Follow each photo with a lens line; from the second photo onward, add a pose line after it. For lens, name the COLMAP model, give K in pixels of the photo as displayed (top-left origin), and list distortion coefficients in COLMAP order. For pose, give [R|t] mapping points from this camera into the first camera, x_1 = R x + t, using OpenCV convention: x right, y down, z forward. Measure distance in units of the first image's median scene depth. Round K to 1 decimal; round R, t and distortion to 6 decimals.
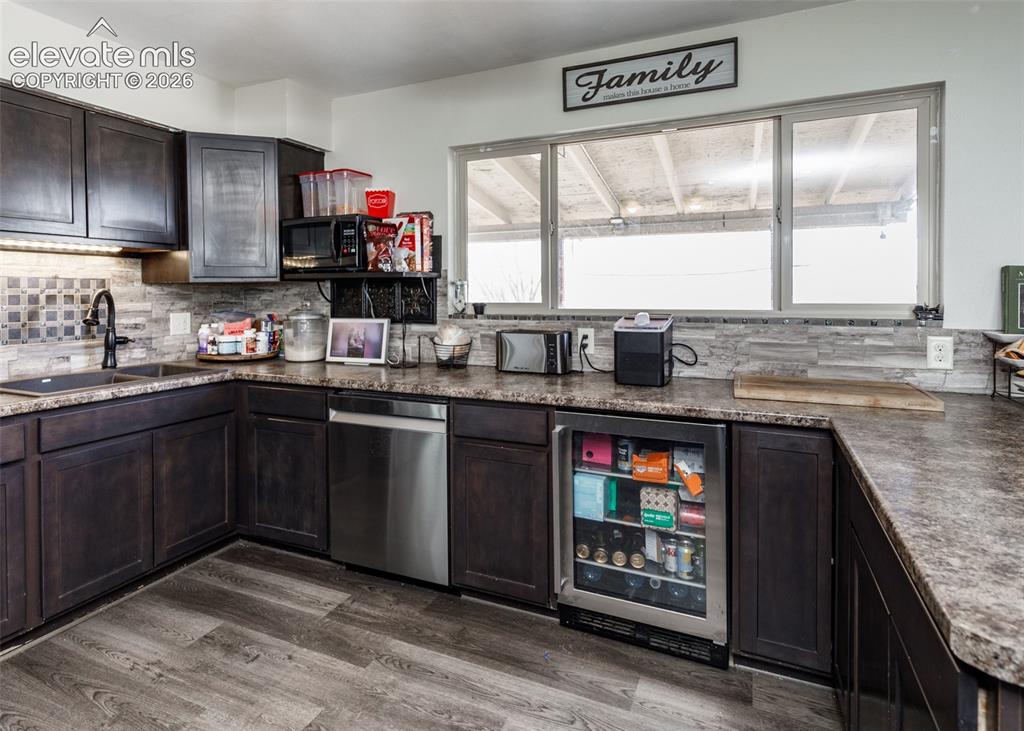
lens RADIAL K [[574.3, 0, 485.0], [0, 574.3, 299.2], [0, 0, 1]] dist [0.003015, 0.000311]
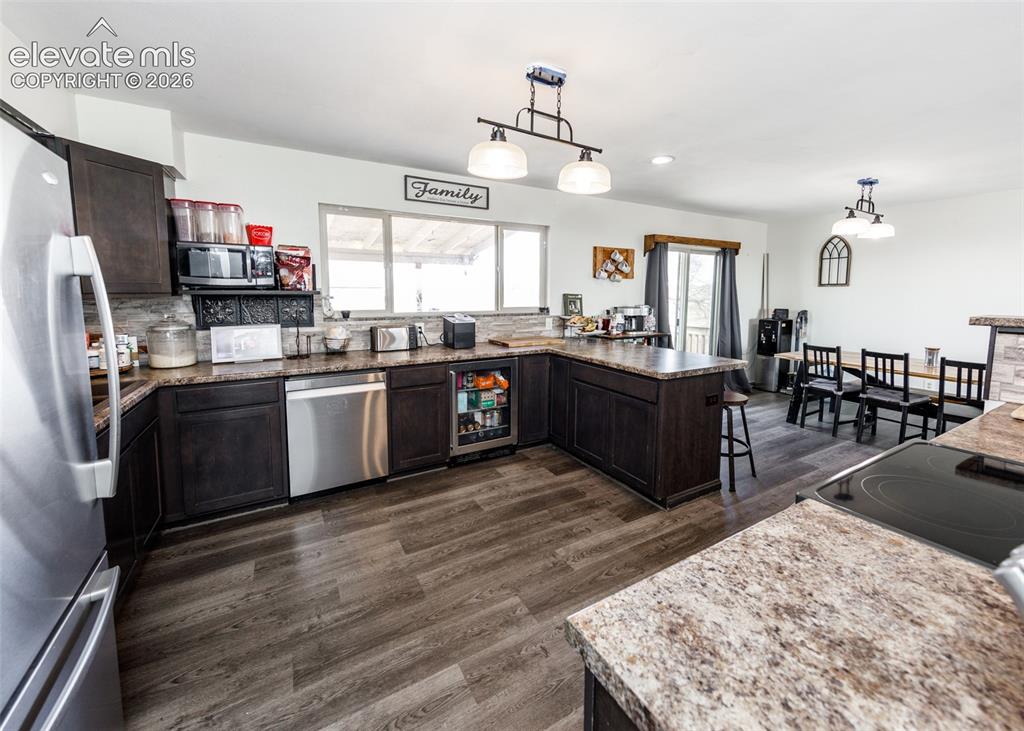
lens RADIAL K [[390.0, 0, 545.1], [0, 390.0, 323.6], [0, 0, 1]] dist [0.000170, -0.000025]
pose [[0.548924, -0.056398, 0.833968, -0.701107], [0.003433, 0.997865, 0.065222, -0.029187], [-0.835865, -0.032939, 0.547945, -0.021116]]
